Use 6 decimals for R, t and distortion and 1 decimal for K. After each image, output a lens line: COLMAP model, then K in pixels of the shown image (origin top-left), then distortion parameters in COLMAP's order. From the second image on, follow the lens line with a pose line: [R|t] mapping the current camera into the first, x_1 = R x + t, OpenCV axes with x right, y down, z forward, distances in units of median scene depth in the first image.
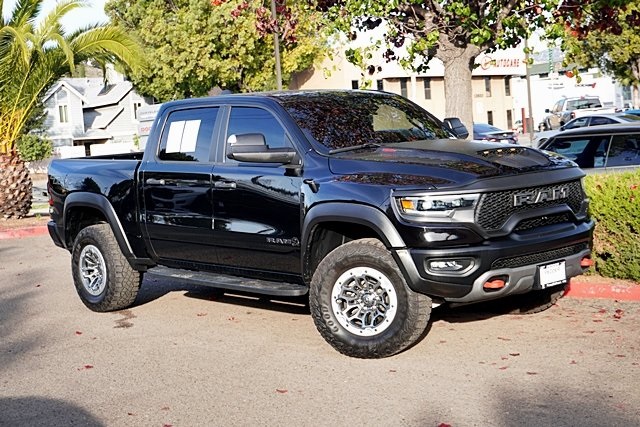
lens RADIAL K [[1160.0, 0, 320.0], [0, 1160.0, 213.5], [0, 0, 1]] dist [0.007528, 0.040157]
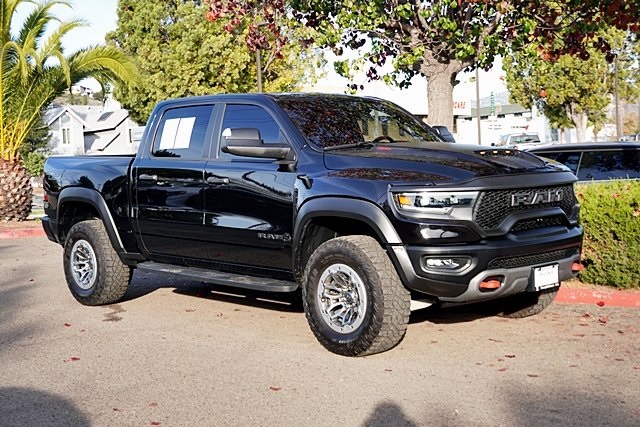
lens RADIAL K [[984.6, 0, 320.0], [0, 984.6, 213.5], [0, 0, 1]] dist [0.031438, -0.038715]
pose [[0.999009, 0.028336, 0.034322, -0.024130], [-0.027600, 0.999383, -0.021730, 0.022184], [-0.034917, 0.020762, 0.999175, 0.158501]]
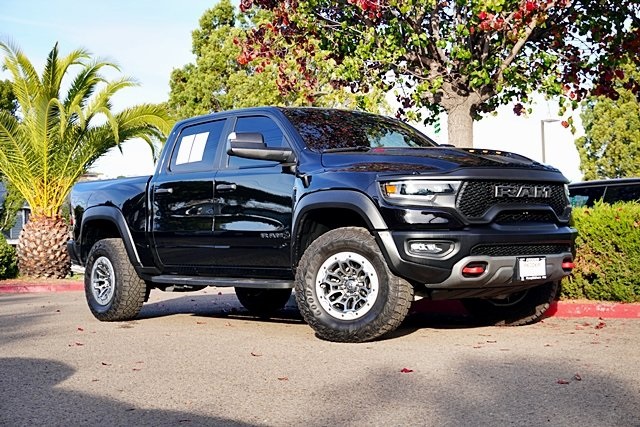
lens RADIAL K [[1062.0, 0, 320.0], [0, 1062.0, 213.5], [0, 0, 1]] dist [0.012624, -0.023022]
pose [[0.998087, 0.044437, -0.042987, 0.051225], [-0.049529, 0.990825, -0.125750, 0.130174], [0.037004, 0.127638, 0.991130, 0.058467]]
